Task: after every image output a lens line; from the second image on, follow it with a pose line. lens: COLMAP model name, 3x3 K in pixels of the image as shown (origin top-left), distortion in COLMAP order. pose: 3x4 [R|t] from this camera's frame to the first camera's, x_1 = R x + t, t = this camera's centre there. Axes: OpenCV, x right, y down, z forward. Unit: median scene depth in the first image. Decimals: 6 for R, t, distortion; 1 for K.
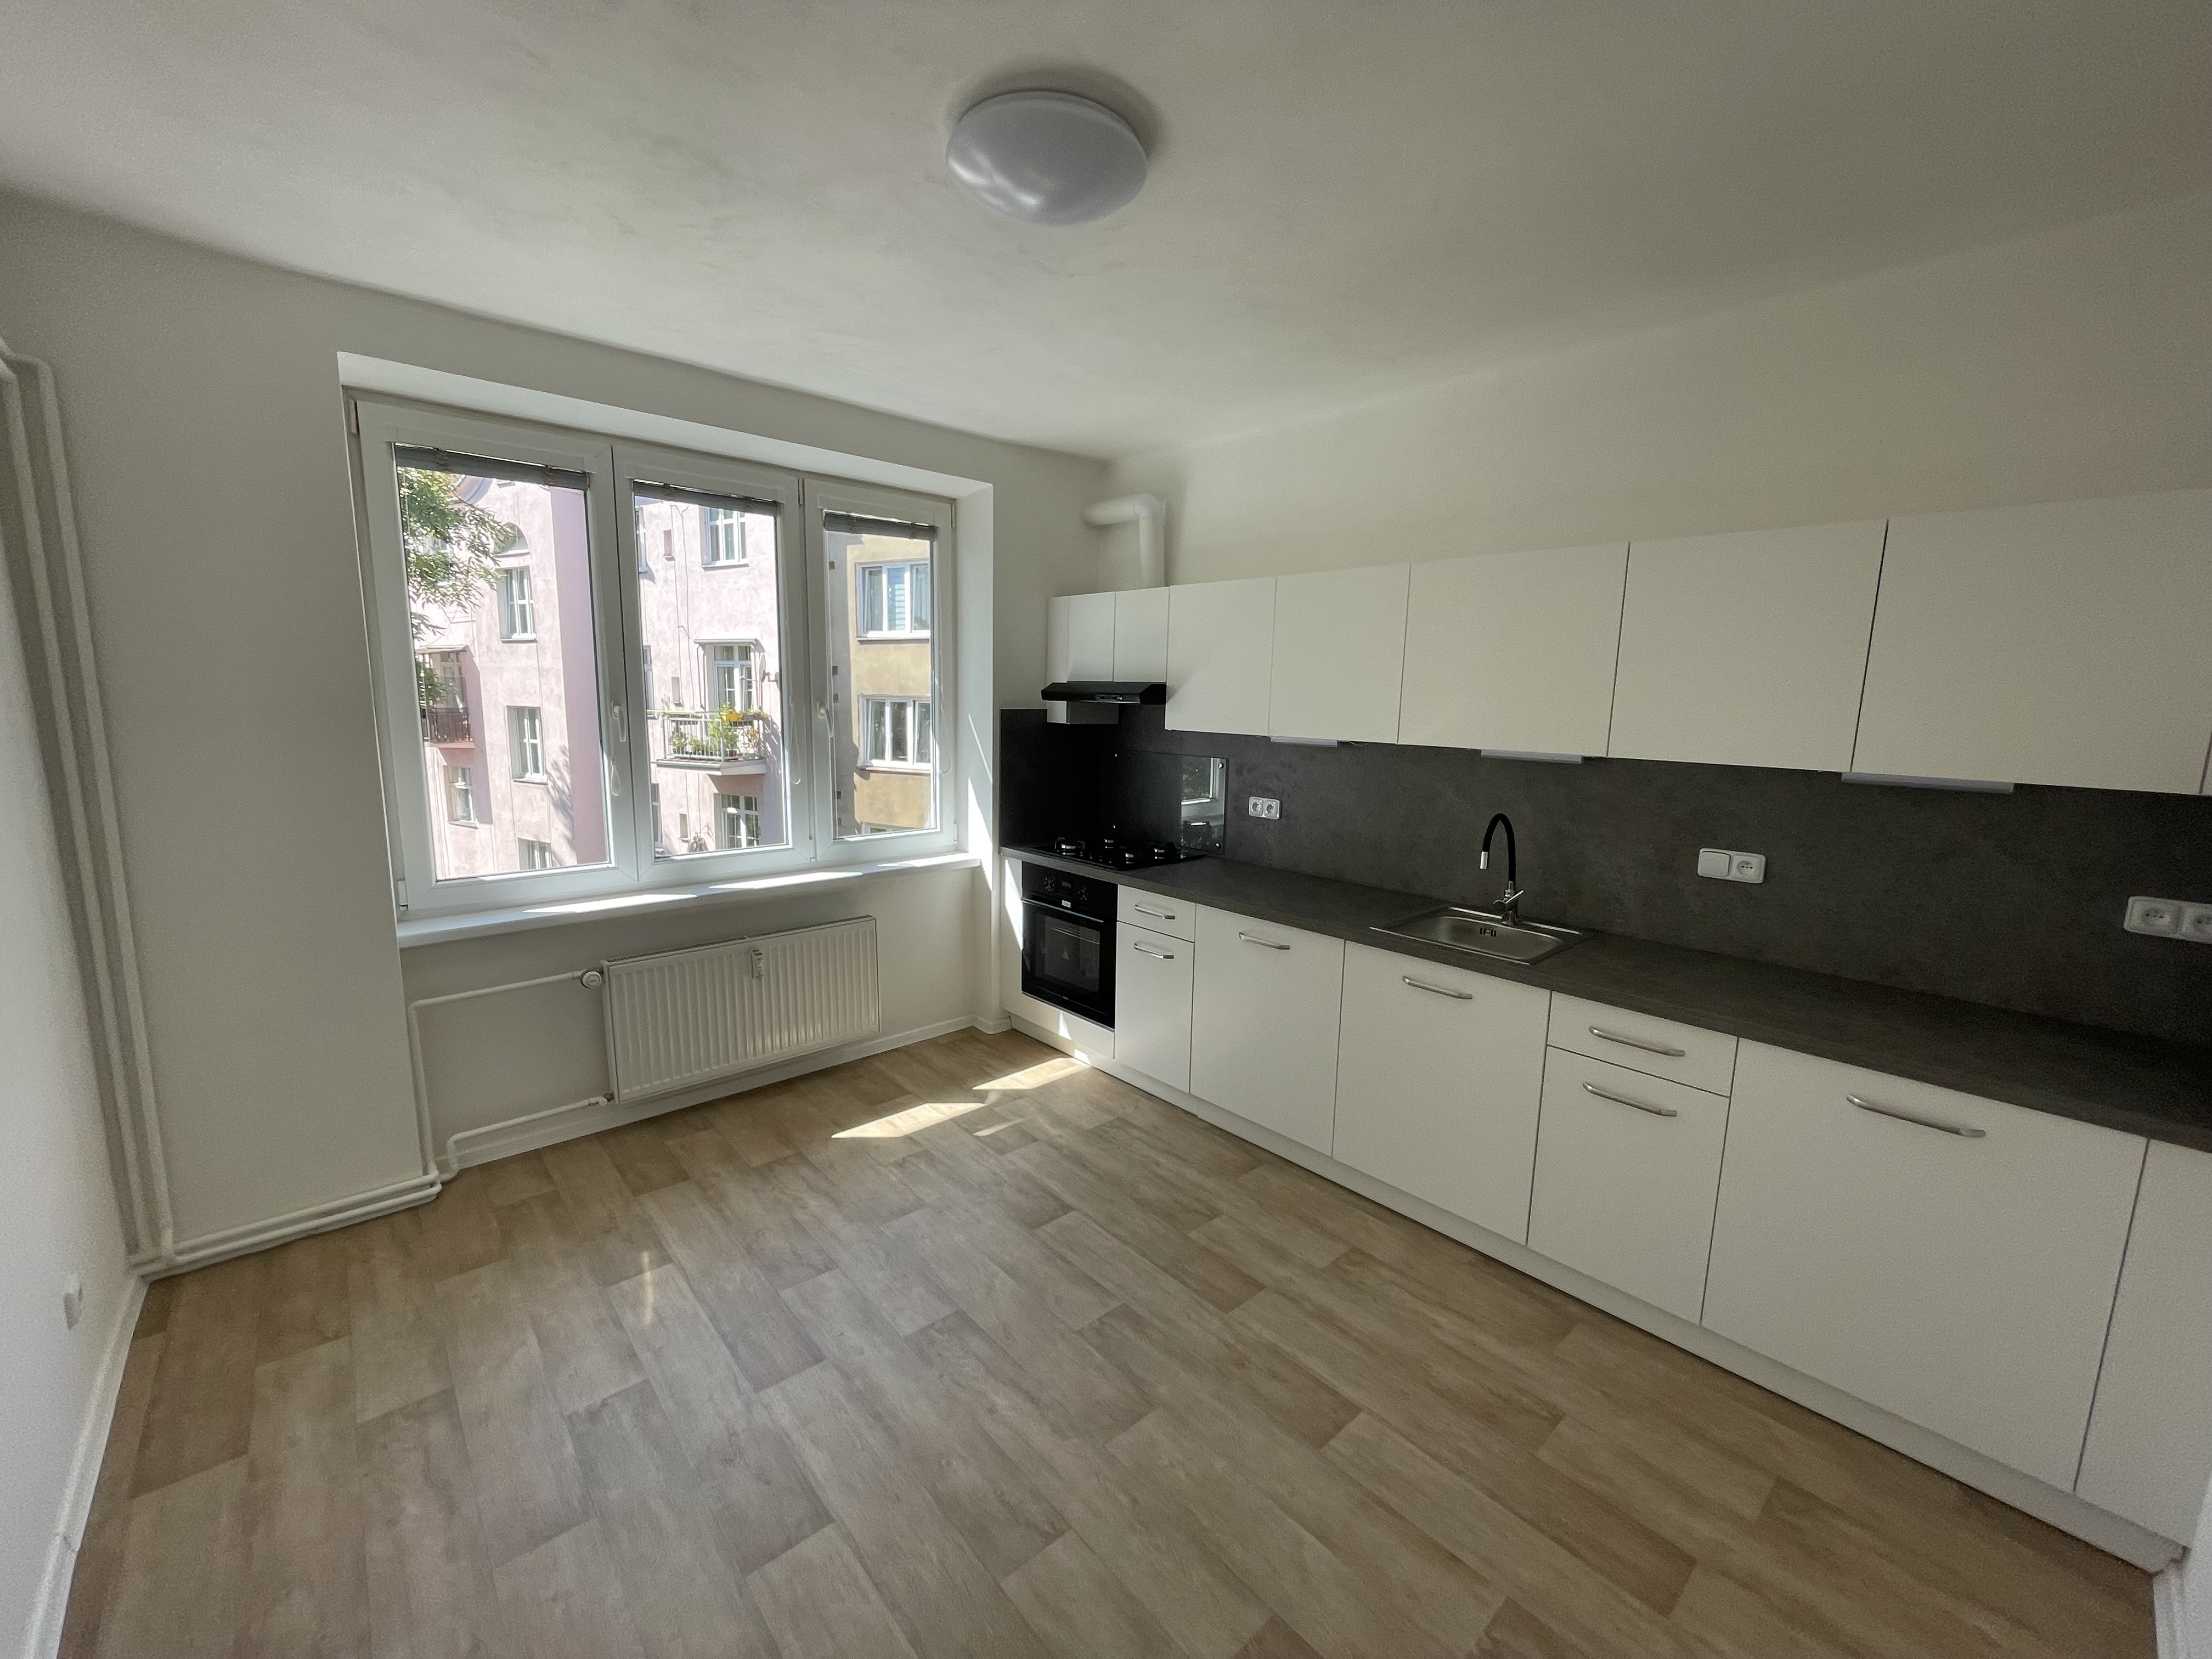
lens RADIAL K [[895.2, 0, 1106.0], [0, 895.2, 829.5], [0, 0, 1]] dist [-0.000241, -0.000445]
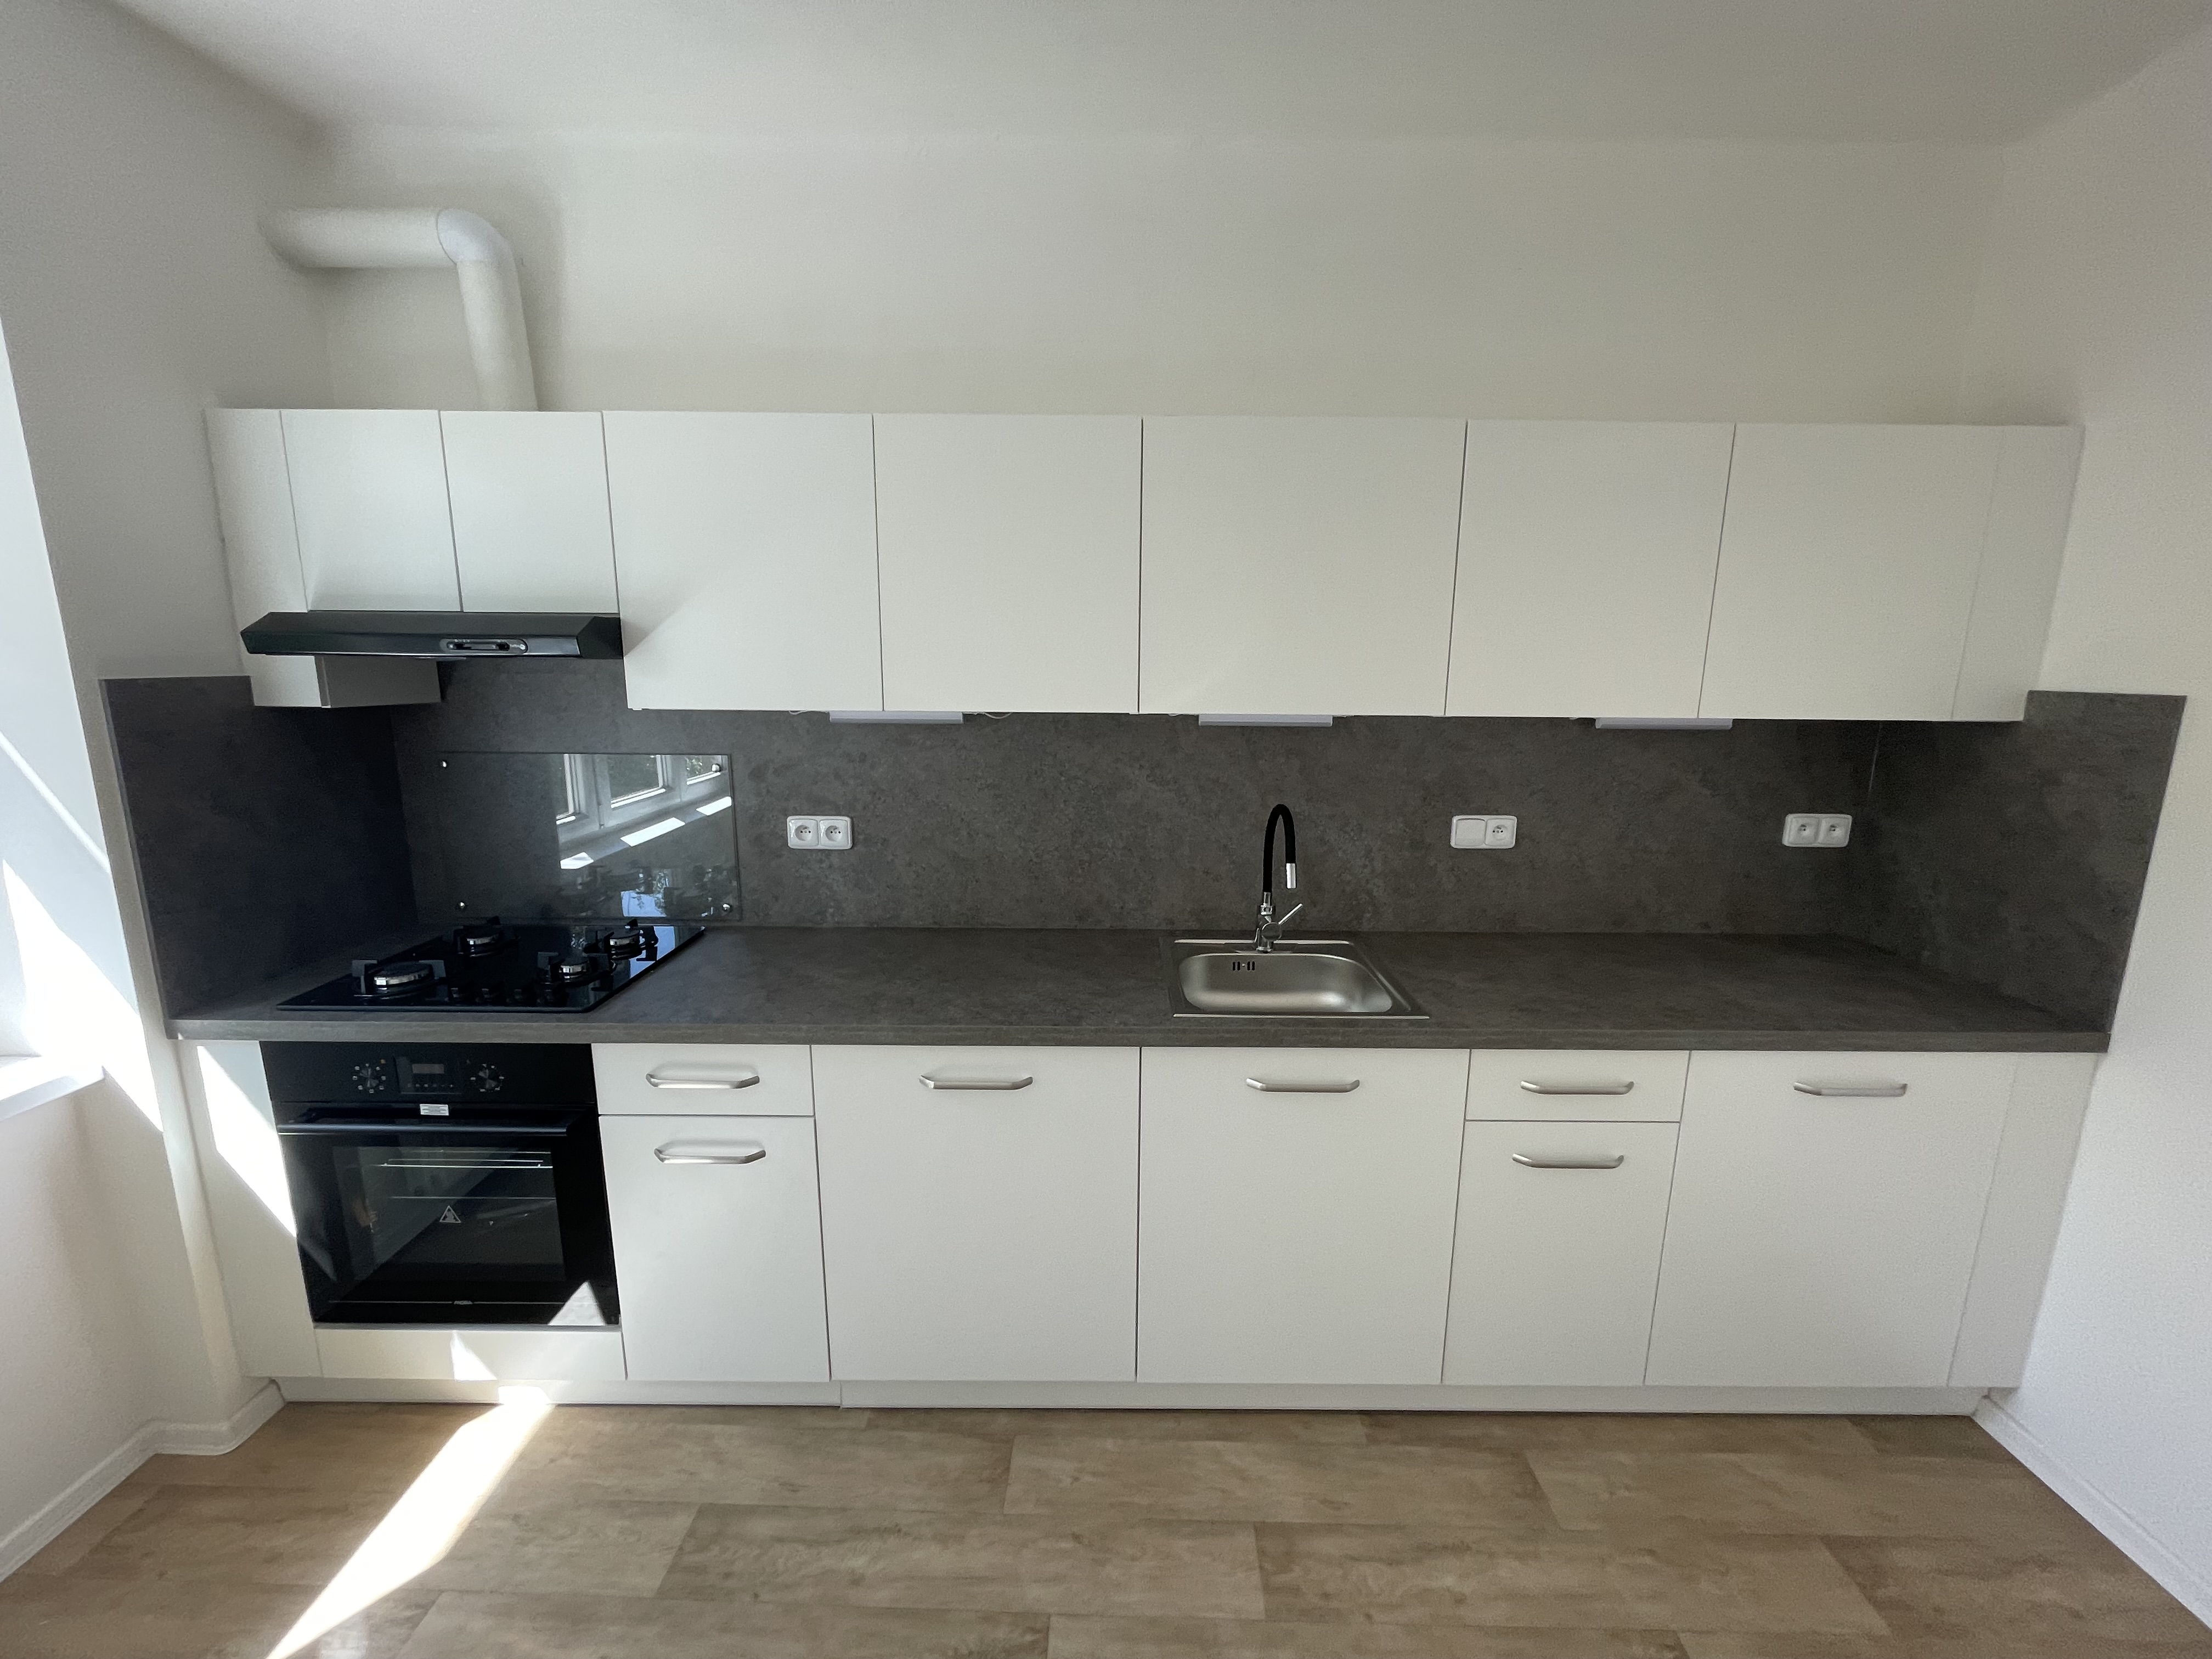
lens RADIAL K [[895.2, 0, 1106.0], [0, 895.2, 829.5], [0, 0, 1]] dist [-0.000241, -0.000445]
pose [[0.677592, -0.152266, 0.719503, -0.123966], [0.117682, 0.988174, 0.098297, -0.063789], [-0.725962, 0.018067, 0.687497, 0.469633]]
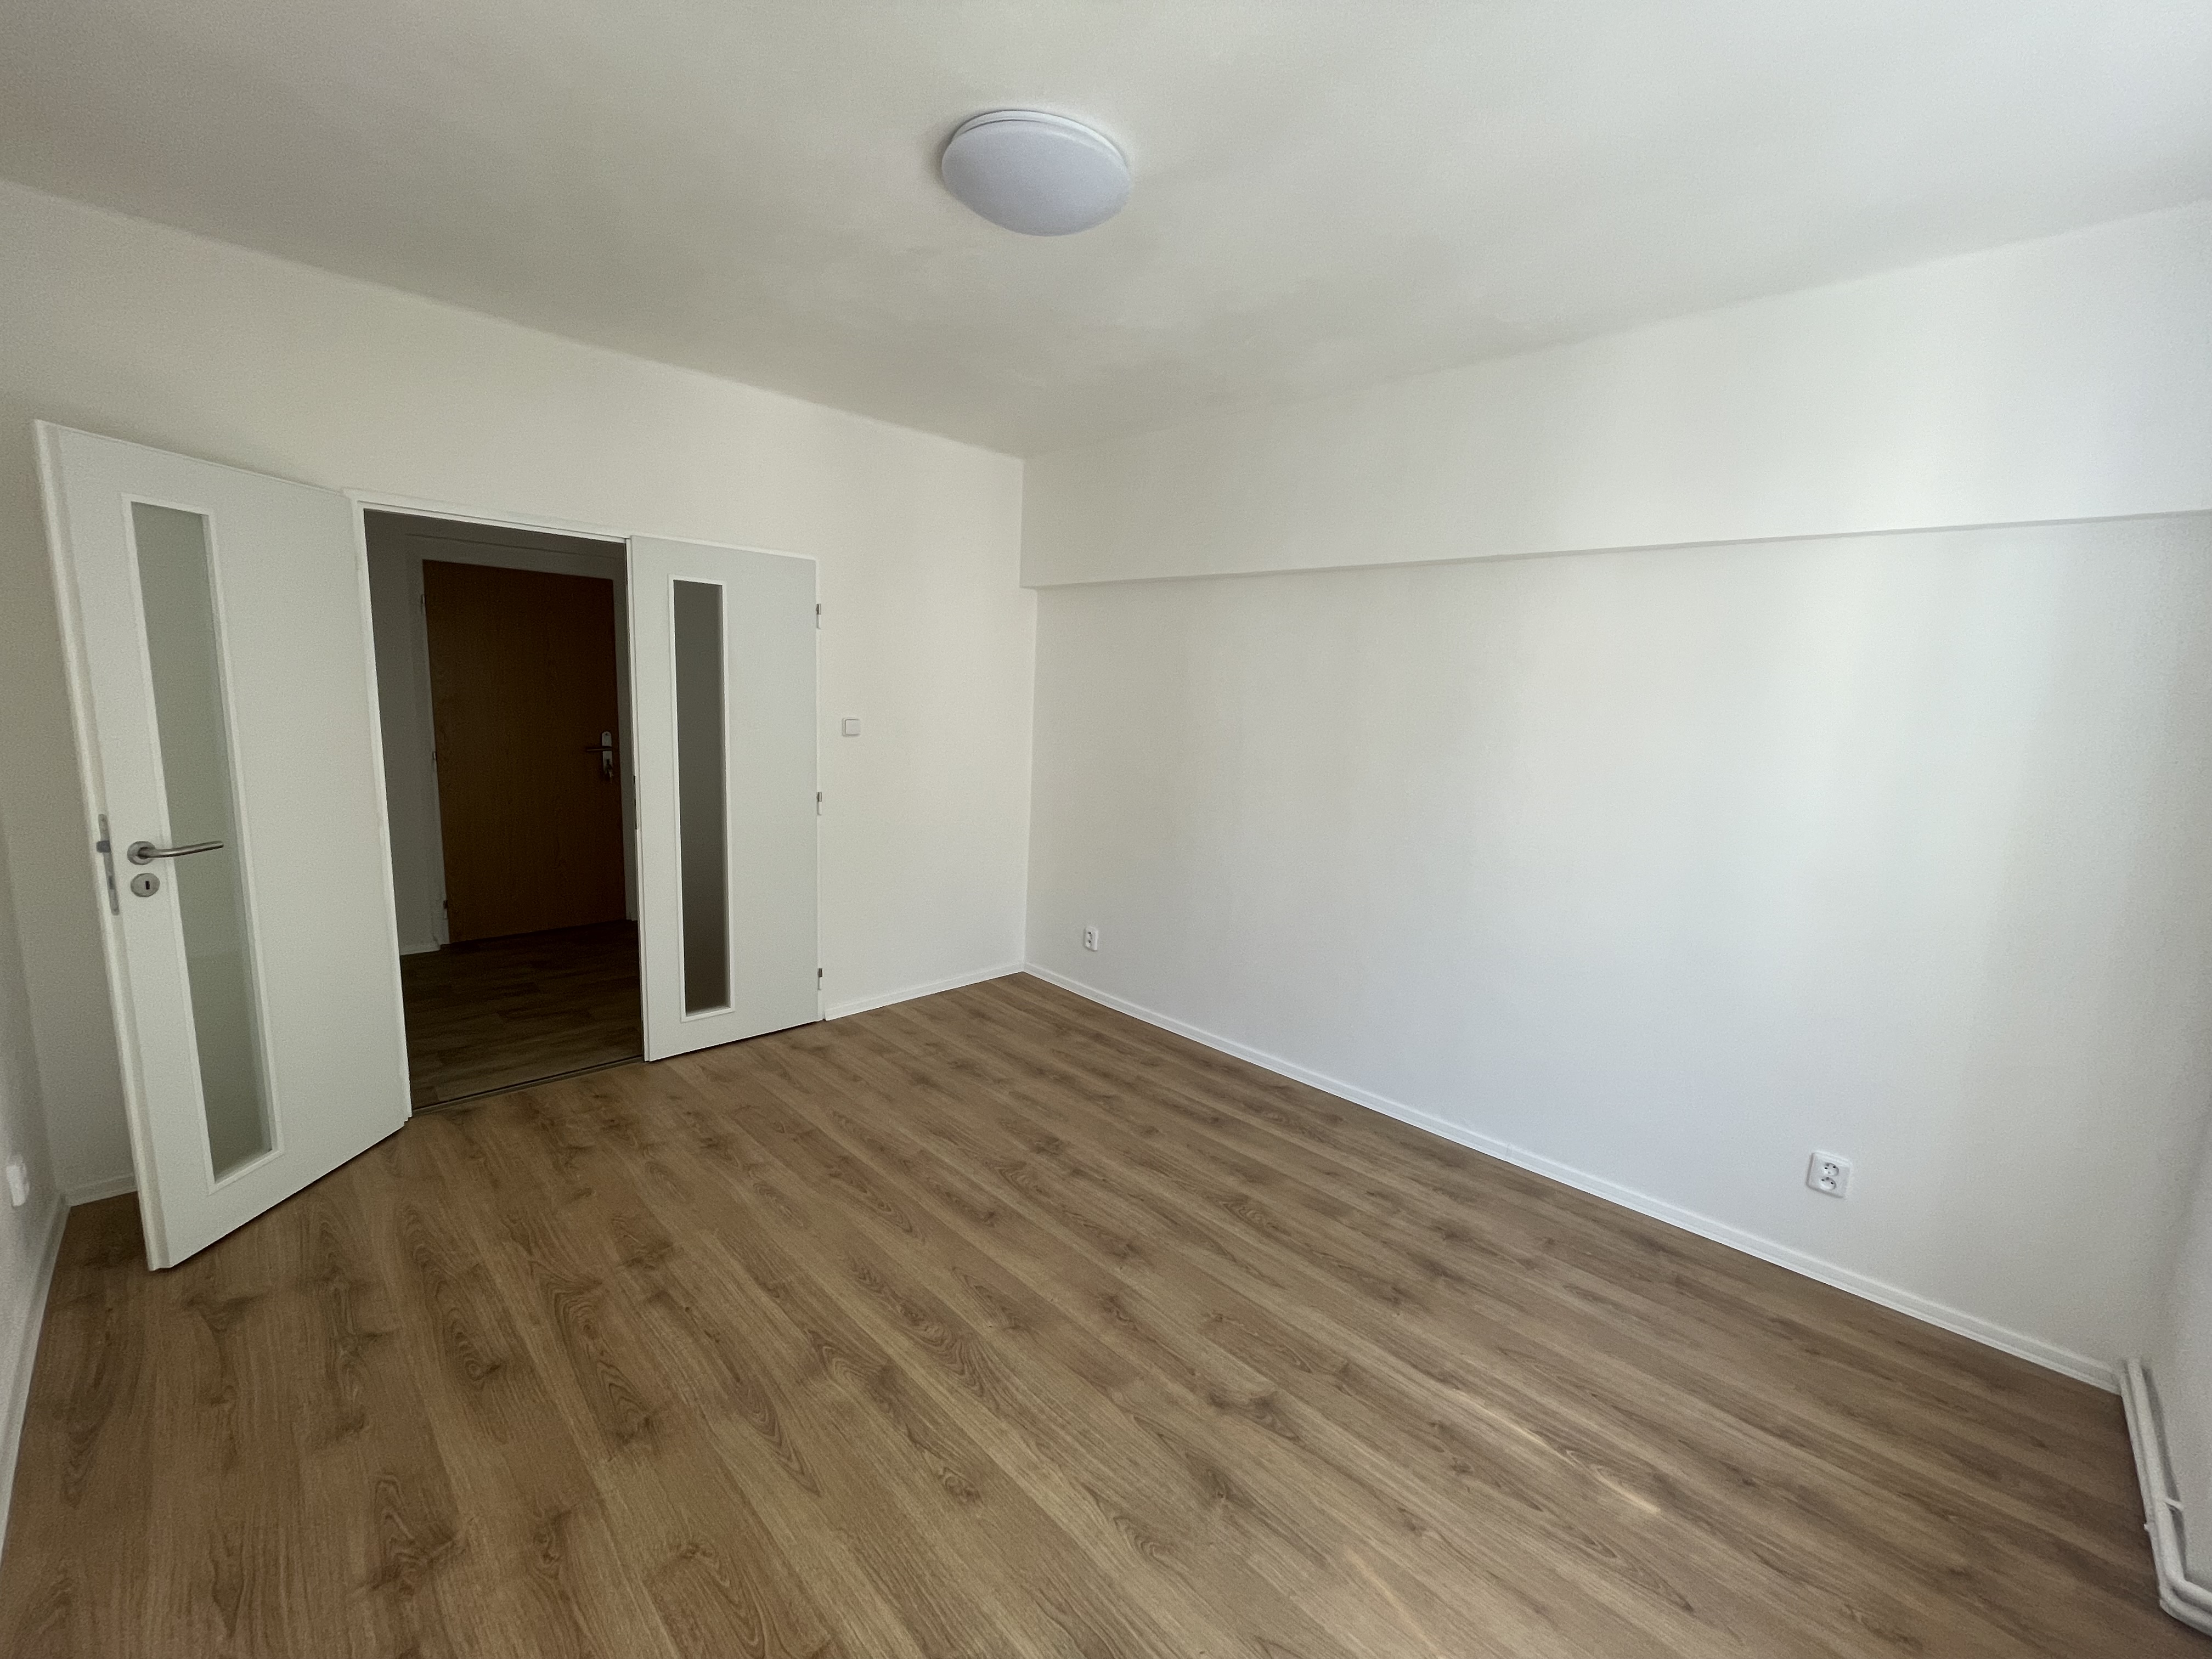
lens RADIAL K [[895.2, 0, 1106.0], [0, 895.2, 829.5], [0, 0, 1]] dist [-0.000241, -0.000445]
pose [[-0.996993, -0.056637, -0.052890, -0.010585], [-0.070049, 0.950556, 0.302551, -0.147491], [0.033139, 0.305346, -0.951665, 1.049329]]
